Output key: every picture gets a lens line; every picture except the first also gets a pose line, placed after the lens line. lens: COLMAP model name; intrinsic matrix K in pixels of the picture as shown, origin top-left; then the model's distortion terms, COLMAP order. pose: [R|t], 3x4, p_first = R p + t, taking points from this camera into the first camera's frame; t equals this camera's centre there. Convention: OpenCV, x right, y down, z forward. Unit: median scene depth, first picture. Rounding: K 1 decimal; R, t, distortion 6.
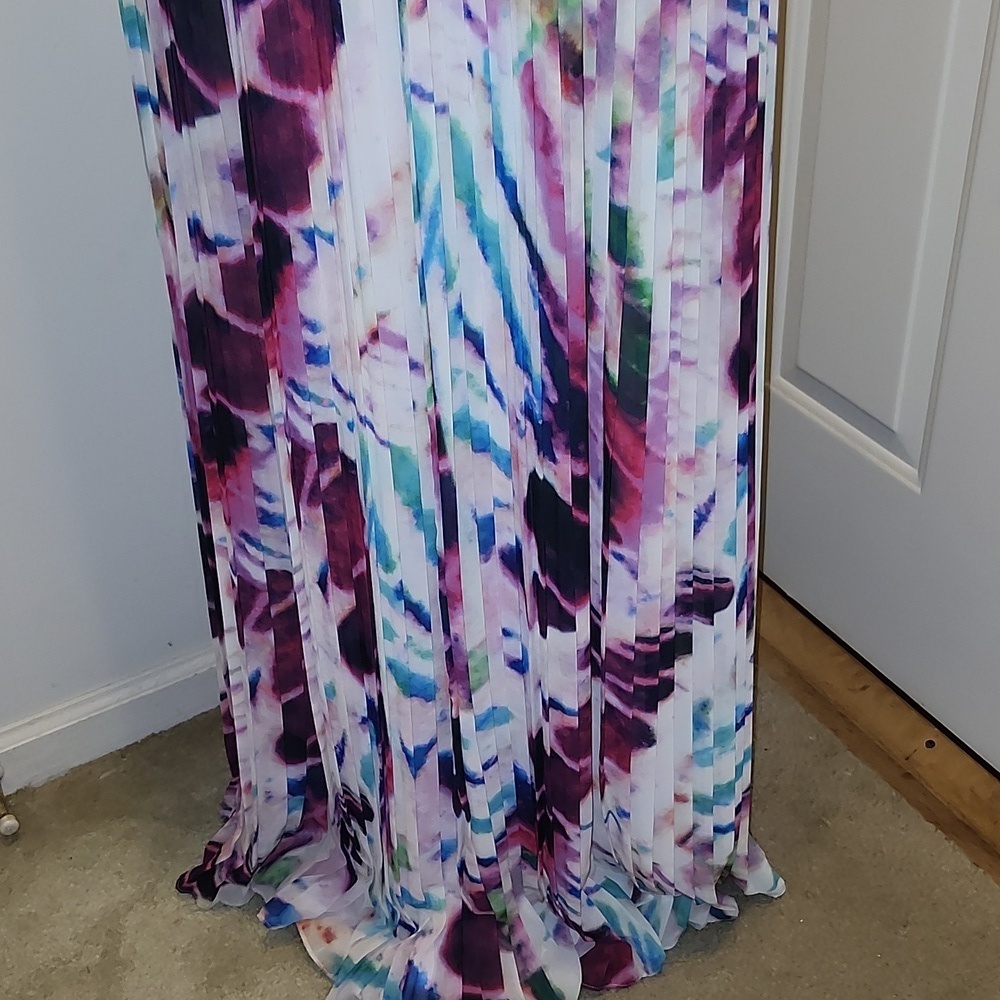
lens RADIAL K [[1432.0, 0, 500.0], [0, 1432.0, 500.0], [0, 0, 1]] dist [0.120763, -0.212482]
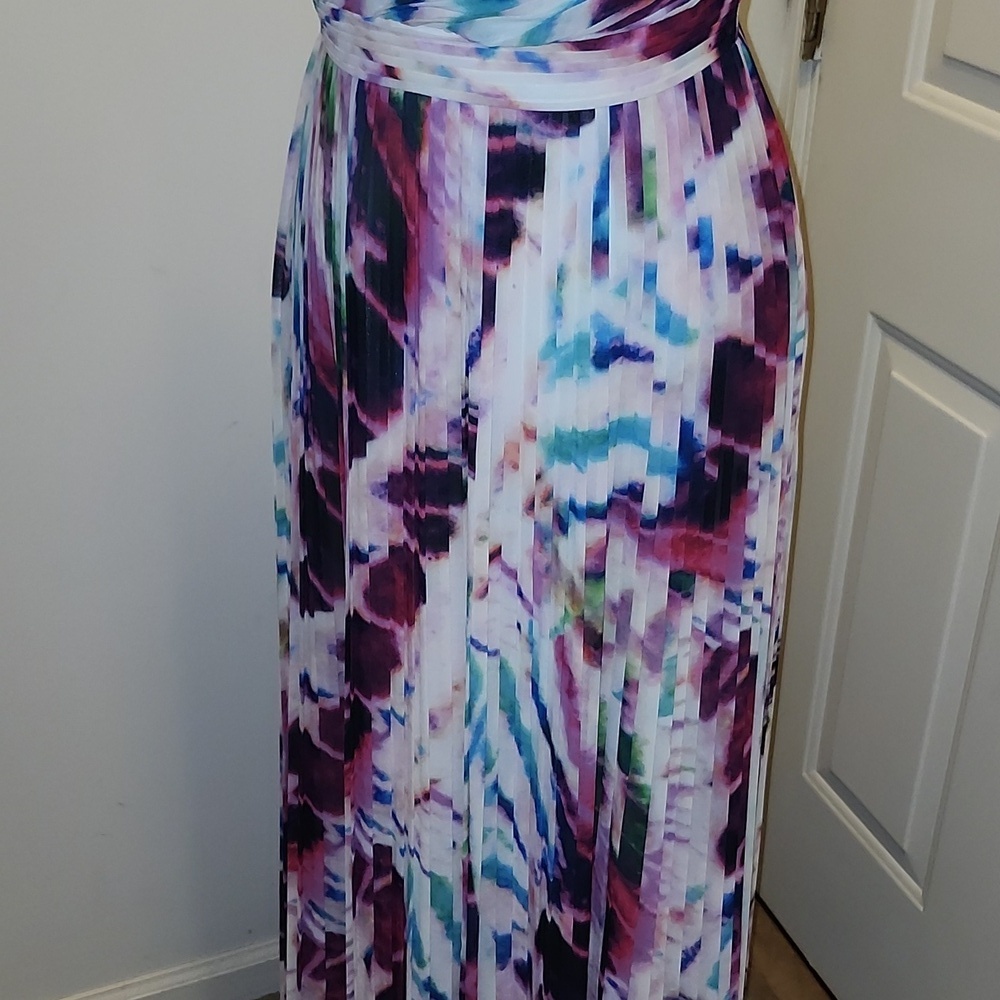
lens RADIAL K [[1432.0, 0, 500.0], [0, 1432.0, 500.0], [0, 0, 1]] dist [0.120763, -0.212482]
pose [[0.987080, 0.122854, -0.102858, 0.072094], [-0.133987, 0.984925, -0.109408, -0.234464], [0.087866, 0.121776, 0.988661, -0.266932]]
